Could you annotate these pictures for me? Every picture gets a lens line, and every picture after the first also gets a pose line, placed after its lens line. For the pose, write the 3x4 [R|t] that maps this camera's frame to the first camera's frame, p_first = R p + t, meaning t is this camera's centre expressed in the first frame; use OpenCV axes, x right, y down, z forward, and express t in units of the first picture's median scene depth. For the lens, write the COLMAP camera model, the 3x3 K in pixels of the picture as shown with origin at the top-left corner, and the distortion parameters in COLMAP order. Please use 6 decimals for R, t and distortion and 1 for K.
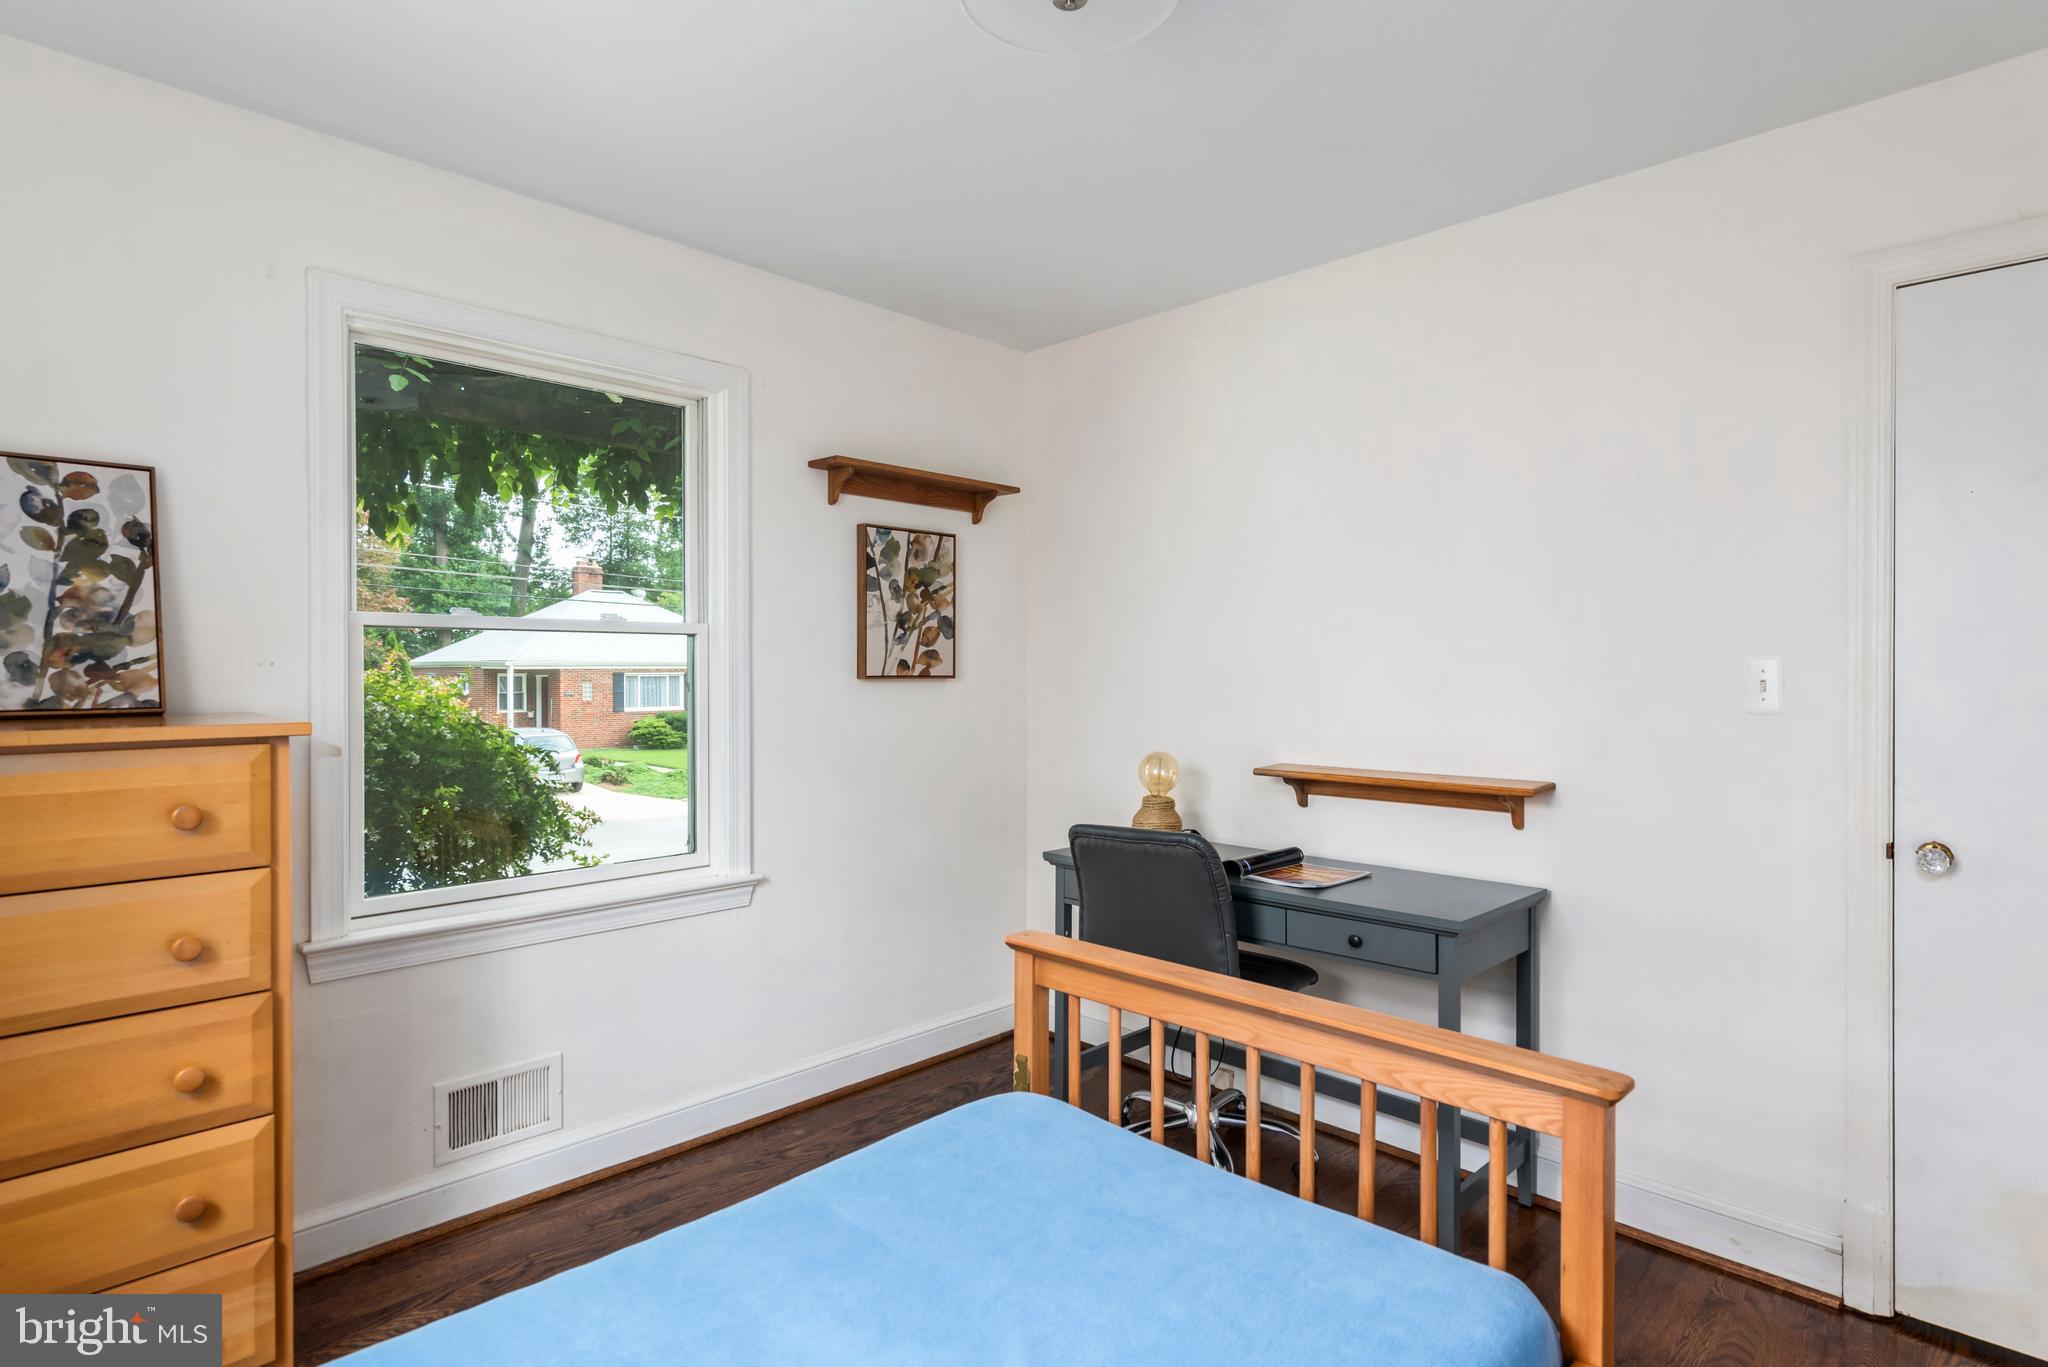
lens RADIAL K [[1061.7, 0, 1027.6], [0, 1061.7, 677.9], [0, 0, 1]] dist [-0.001269, -0.000481]
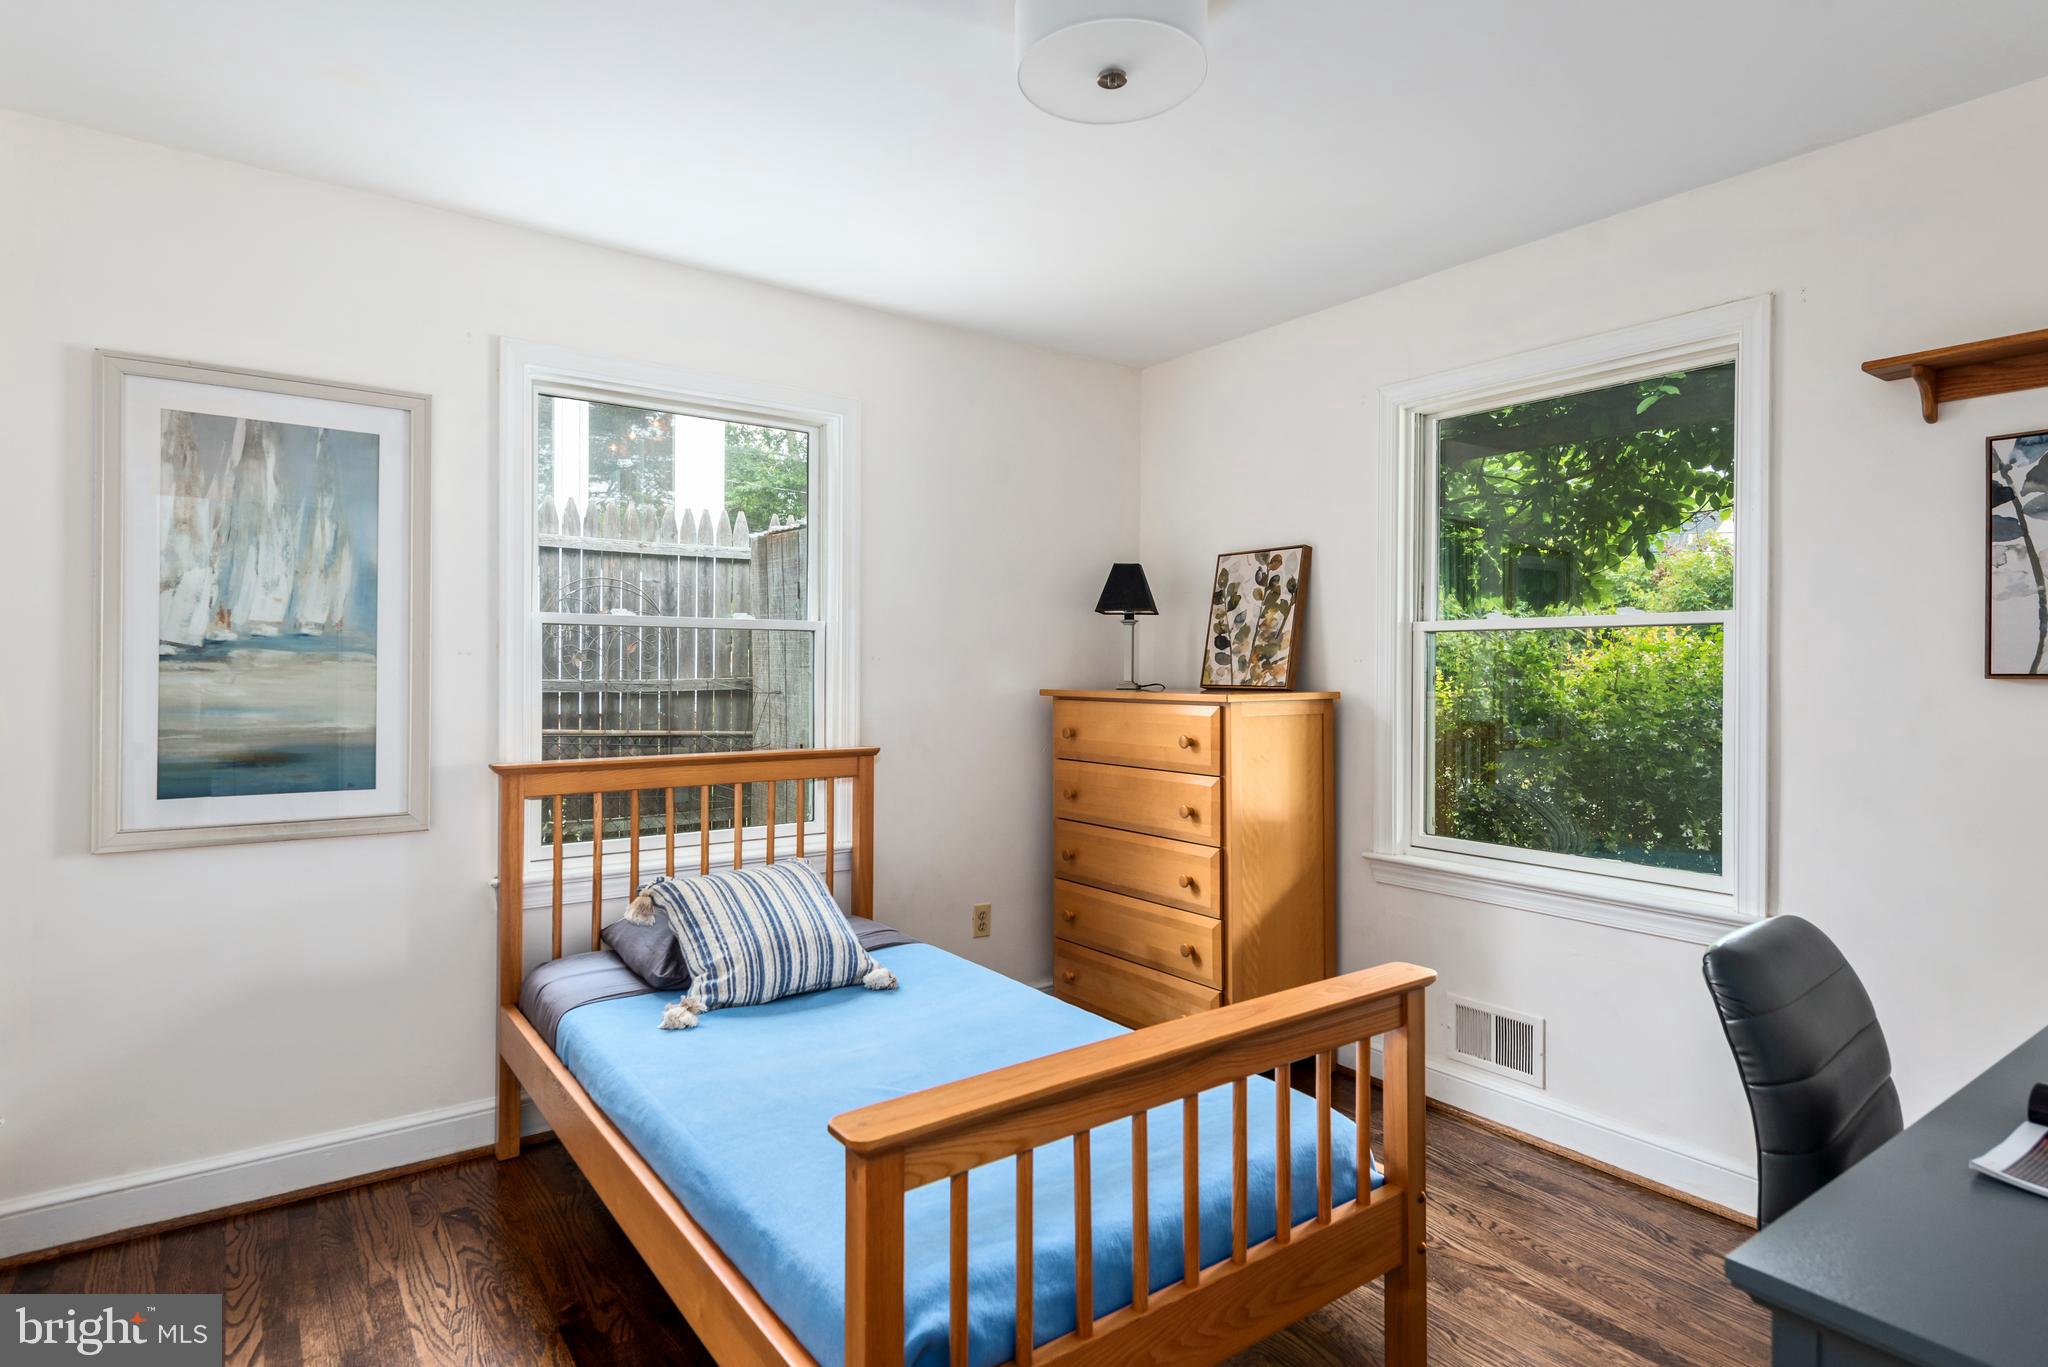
lens RADIAL K [[1061.7, 0, 1025.5], [0, 1061.7, 672.1], [0, 0, 1]] dist [-0.001269, -0.000481]
pose [[-0.166680, 0.004789, -0.985999, 0.945285], [-0.009753, 0.999931, 0.006506, -0.002290], [0.985963, 0.010701, -0.166622, 0.871119]]
